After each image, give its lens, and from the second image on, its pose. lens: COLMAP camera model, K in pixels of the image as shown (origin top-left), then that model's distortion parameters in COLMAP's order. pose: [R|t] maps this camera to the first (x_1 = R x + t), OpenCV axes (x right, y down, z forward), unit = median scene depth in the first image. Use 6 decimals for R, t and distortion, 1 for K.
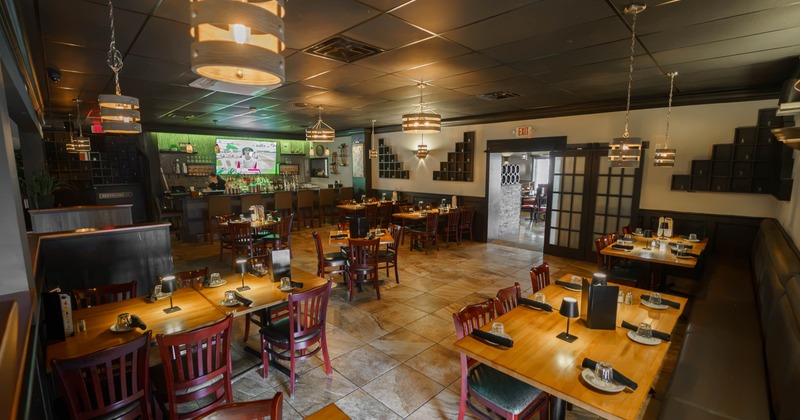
lens RADIAL K [[336.2, 0, 399.1], [0, 336.2, 211.7], [0, 0, 1]] dist [0.000064, 0.000034]
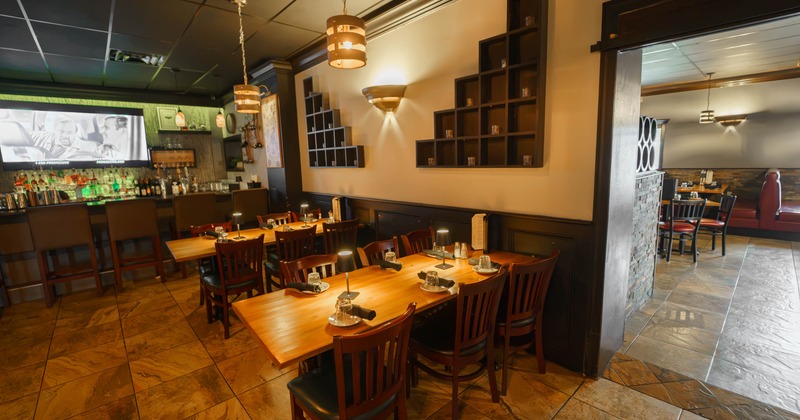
lens RADIAL K [[336.2, 0, 401.1], [0, 336.2, 207.7], [0, 0, 1]] dist [0.000064, 0.000034]
pose [[0.998322, -0.020614, -0.054115, 0.095381], [0.020734, 0.999784, 0.001660, -0.047695], [0.054069, -0.002780, 0.998533, 0.595254]]
